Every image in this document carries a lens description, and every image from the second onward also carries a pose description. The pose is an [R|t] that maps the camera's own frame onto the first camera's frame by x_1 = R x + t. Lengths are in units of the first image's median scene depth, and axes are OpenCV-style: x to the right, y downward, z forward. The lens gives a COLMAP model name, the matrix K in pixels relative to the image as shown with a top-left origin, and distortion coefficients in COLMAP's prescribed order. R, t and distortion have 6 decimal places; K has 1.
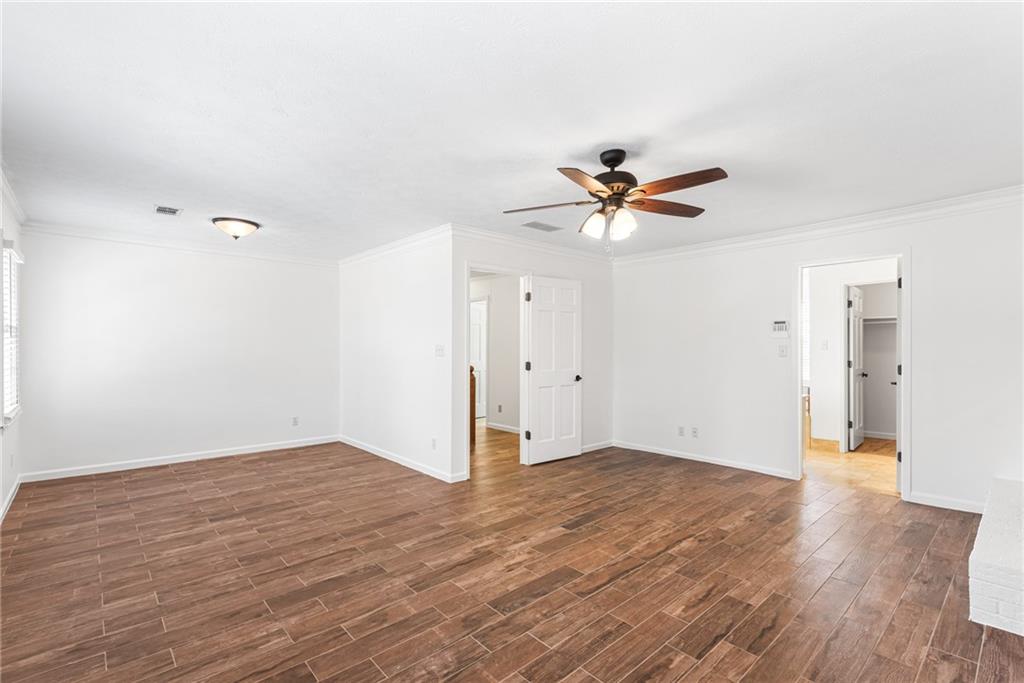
lens RADIAL K [[477.9, 0, 511.6], [0, 477.9, 341.2], [0, 0, 1]] dist [-0.000076, -0.000348]
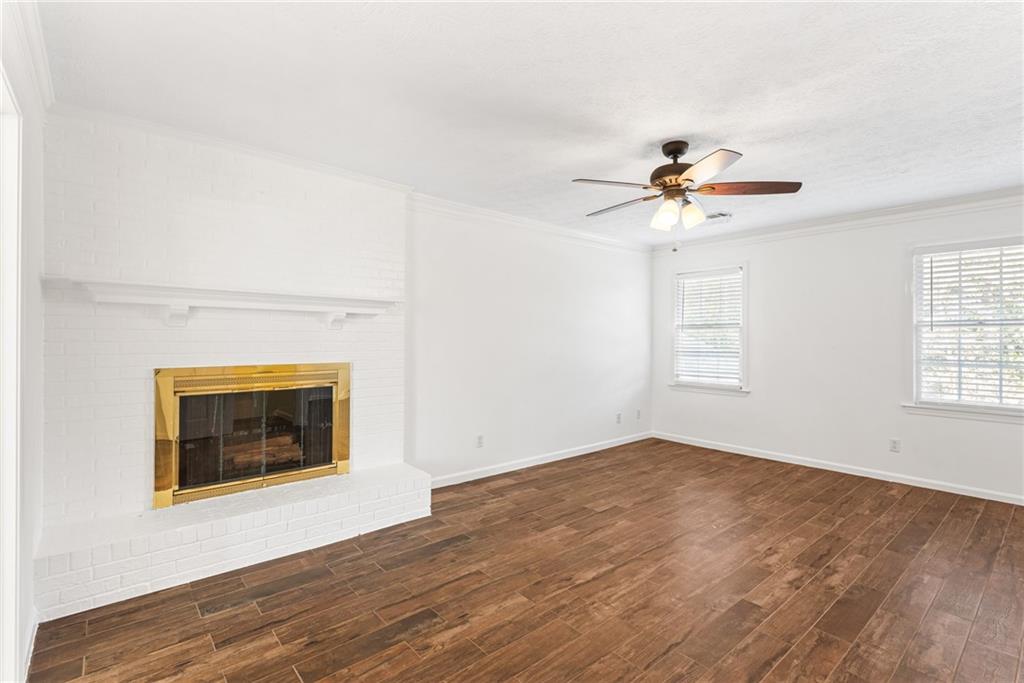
lens RADIAL K [[477.9, 0, 512.7], [0, 477.9, 338.3], [0, 0, 1]] dist [-0.000076, -0.000348]
pose [[-0.999443, -0.002501, 0.033285, 0.488942], [-0.002568, 0.999995, -0.001964, 0.013941], [-0.033280, -0.002048, -0.999444, 1.905957]]
